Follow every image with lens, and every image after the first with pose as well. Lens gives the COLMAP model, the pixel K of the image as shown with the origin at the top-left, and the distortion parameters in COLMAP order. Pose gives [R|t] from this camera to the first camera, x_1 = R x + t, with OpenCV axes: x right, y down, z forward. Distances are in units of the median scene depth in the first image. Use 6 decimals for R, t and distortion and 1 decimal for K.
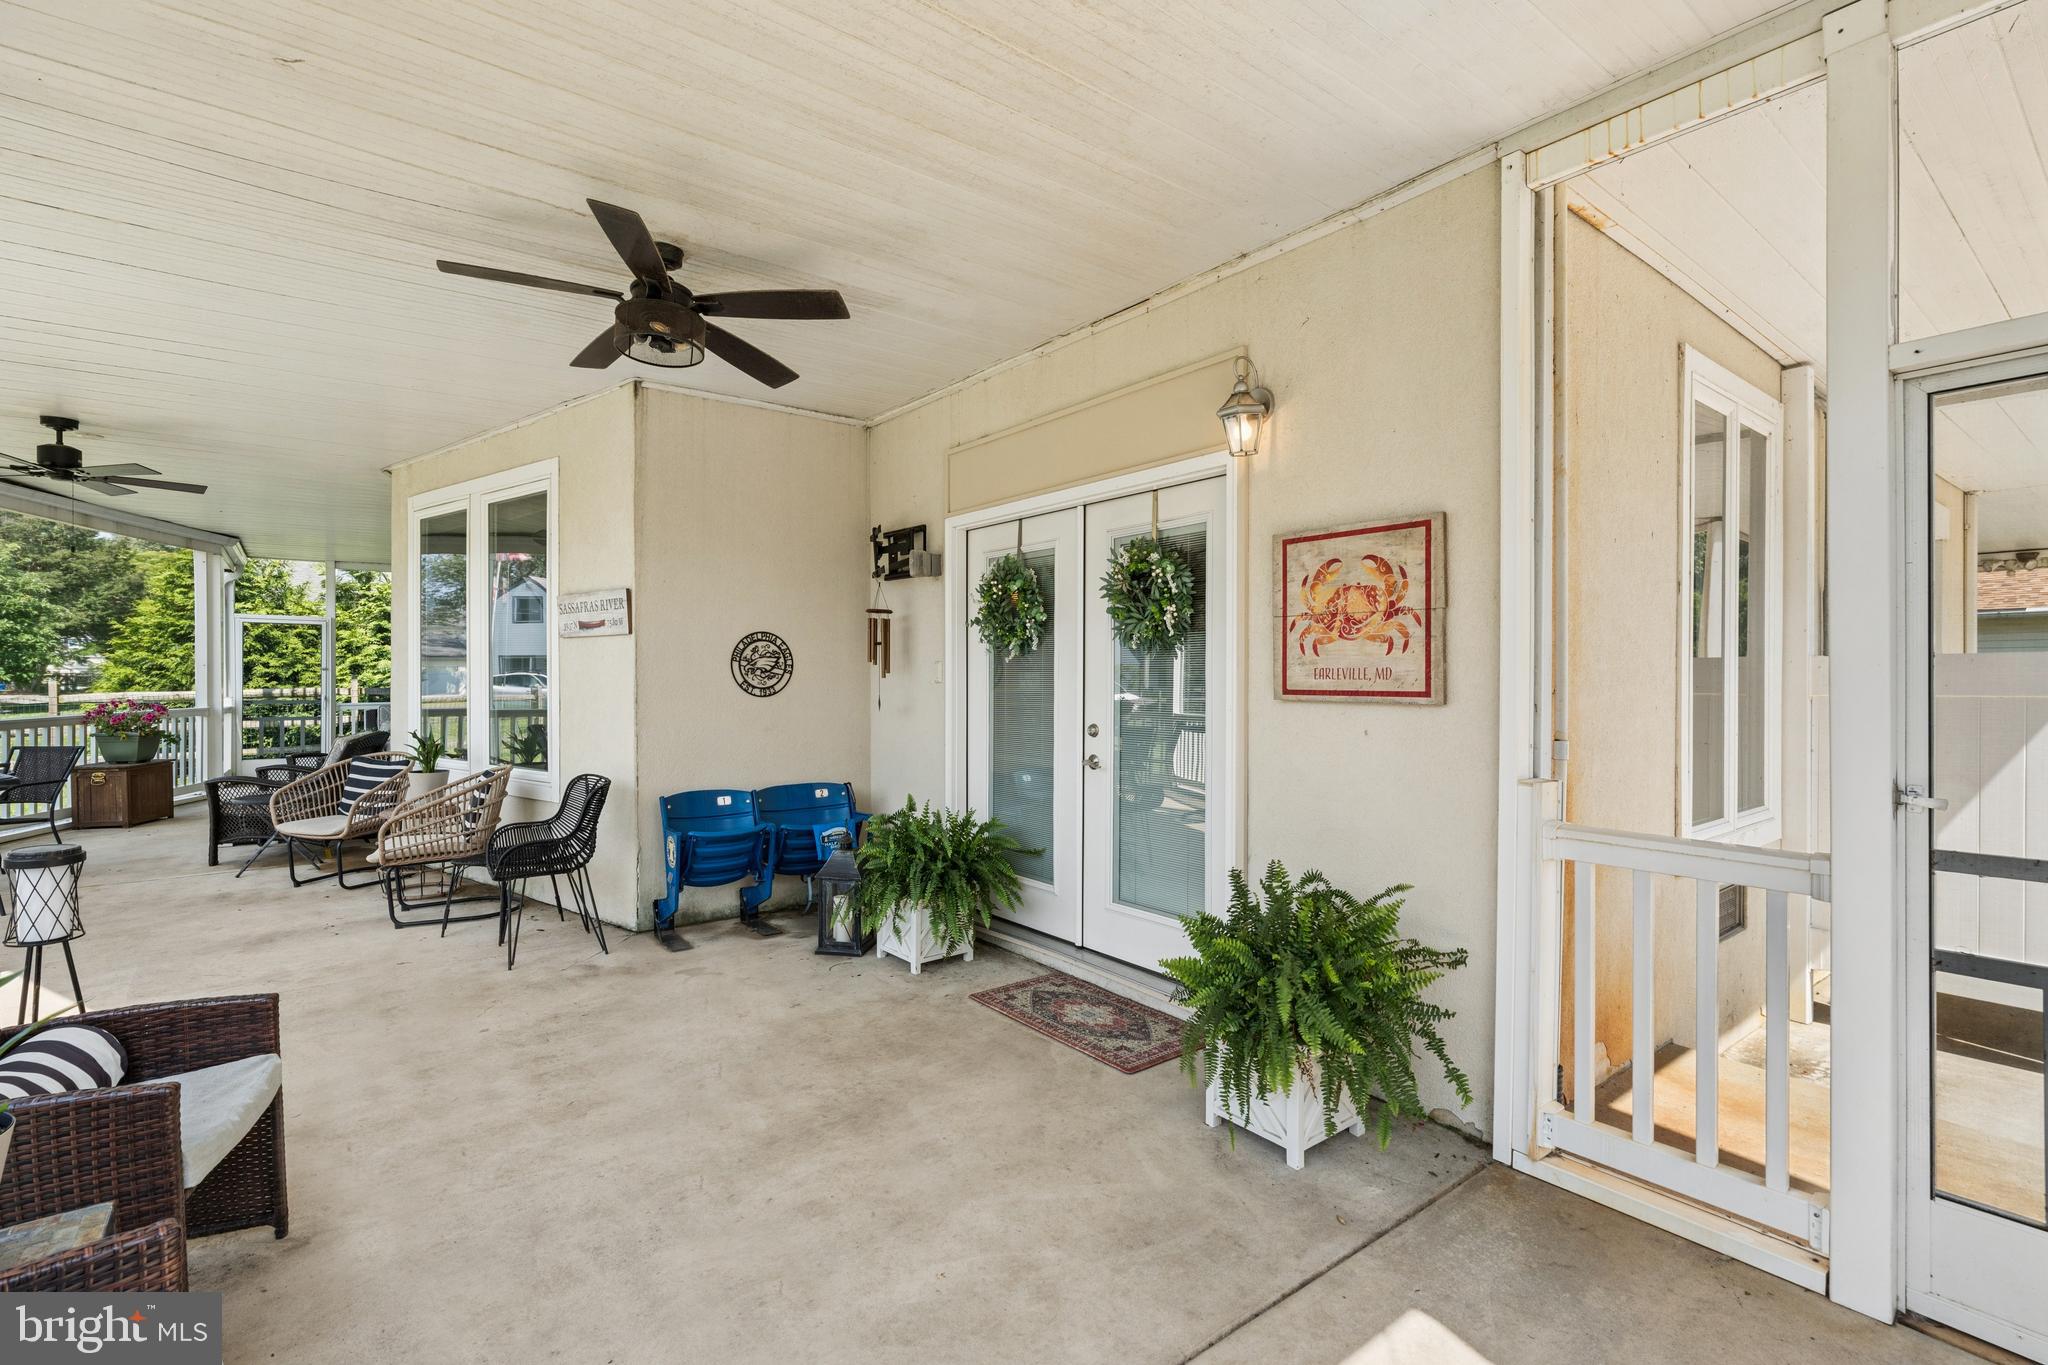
lens RADIAL K [[929.3, 0, 1017.9], [0, 929.3, 682.8], [0, 0, 1]] dist [-0.003093, -0.000207]
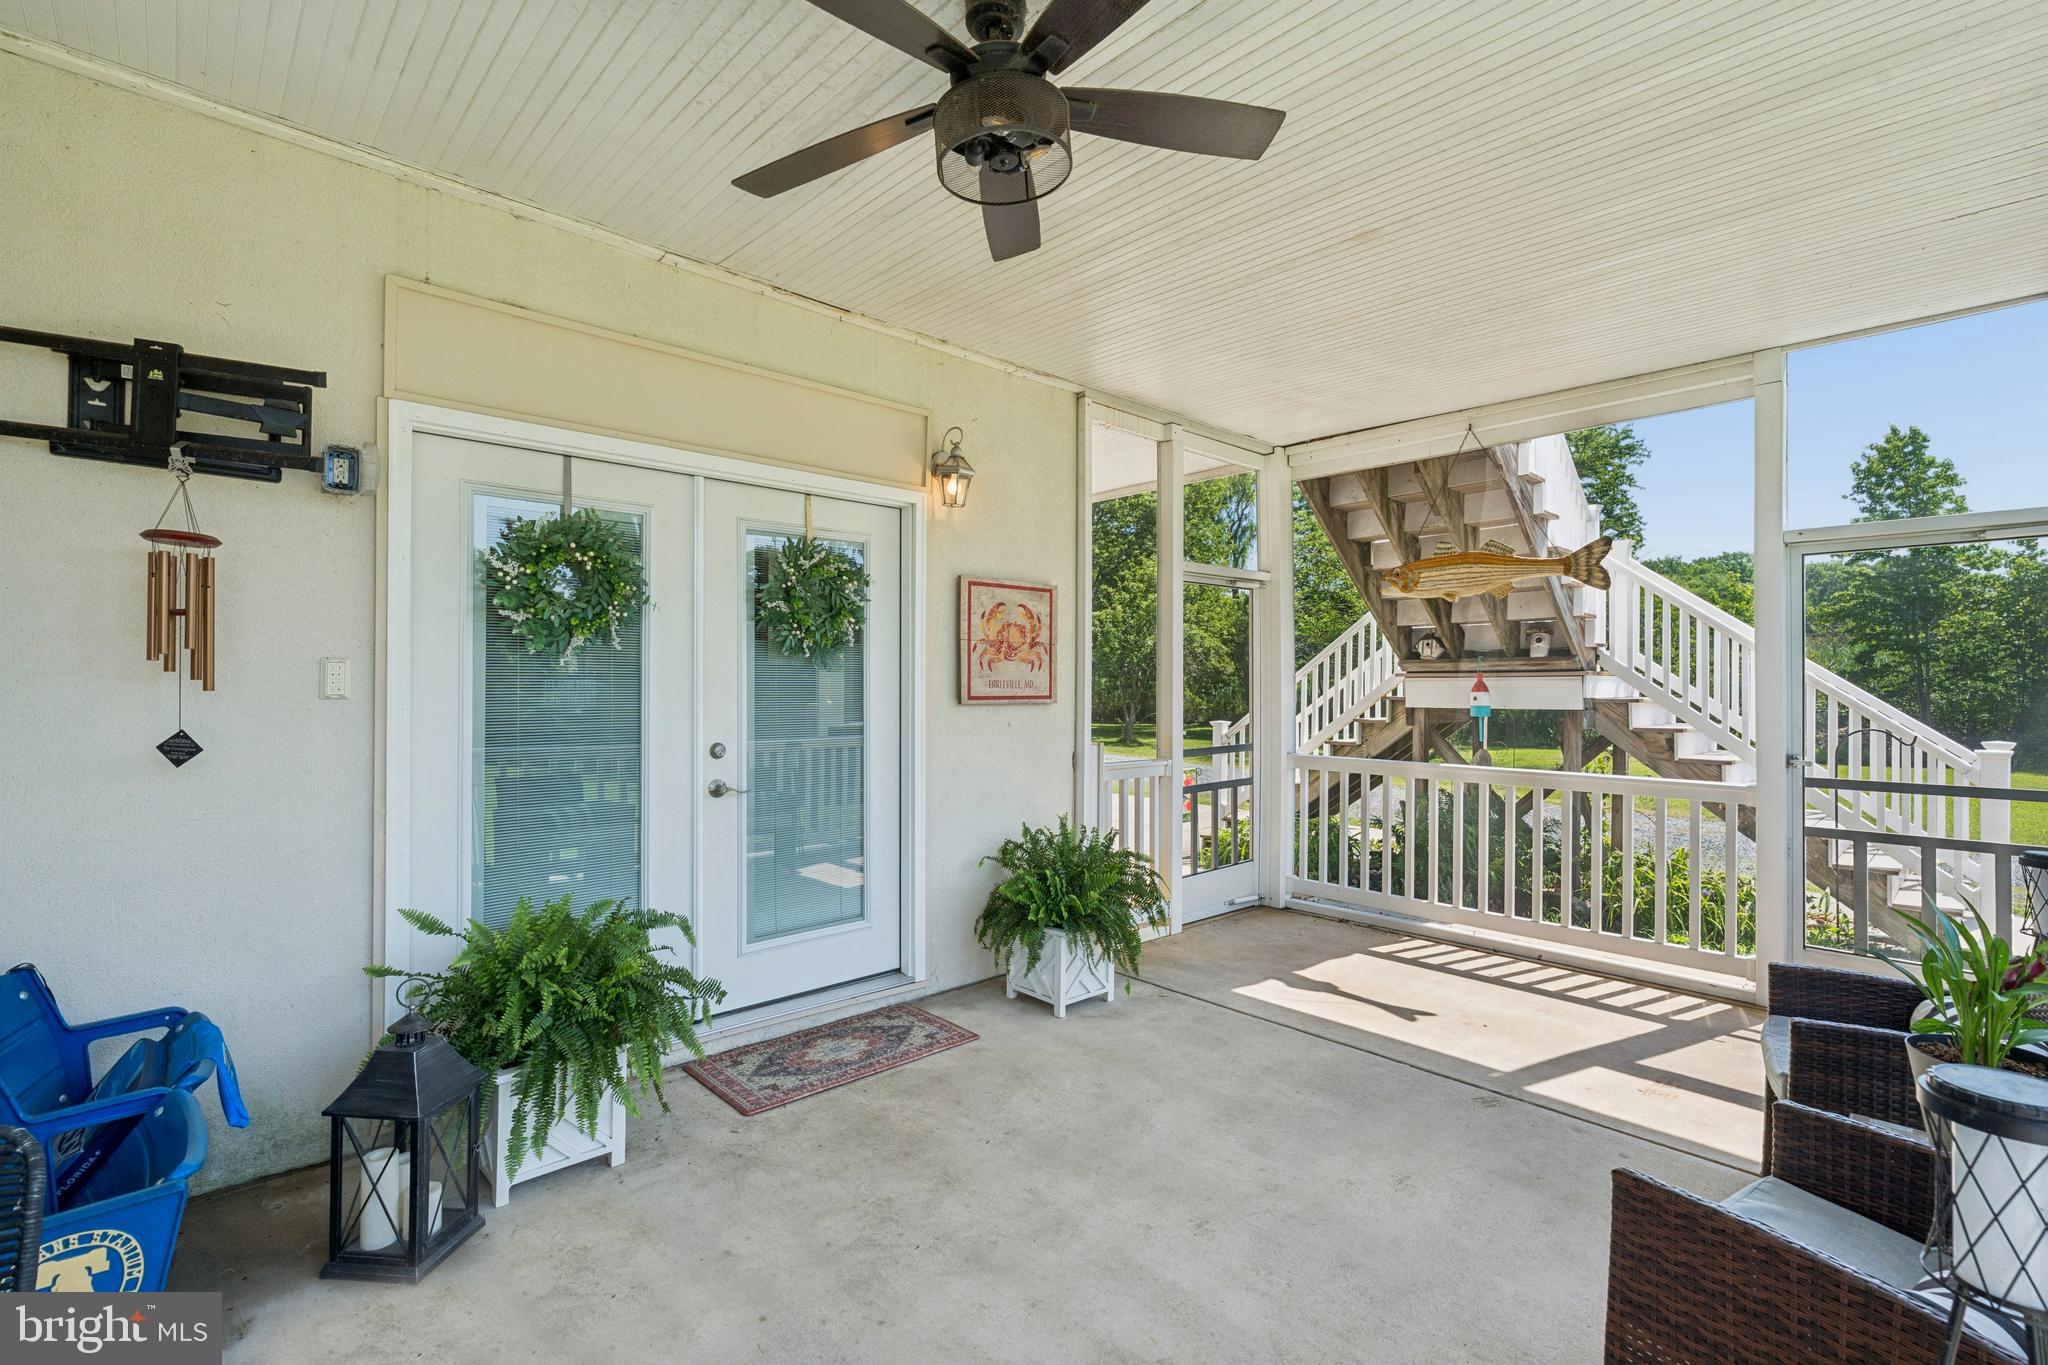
lens RADIAL K [[929.3, 0, 1017.0], [0, 929.3, 677.5], [0, 0, 1]] dist [-0.003093, -0.000207]
pose [[-0.096090, 0.003972, 0.995365, -0.929389], [0.003953, 0.999986, -0.003608, -0.012883], [-0.995365, 0.003588, -0.096105, 0.971493]]
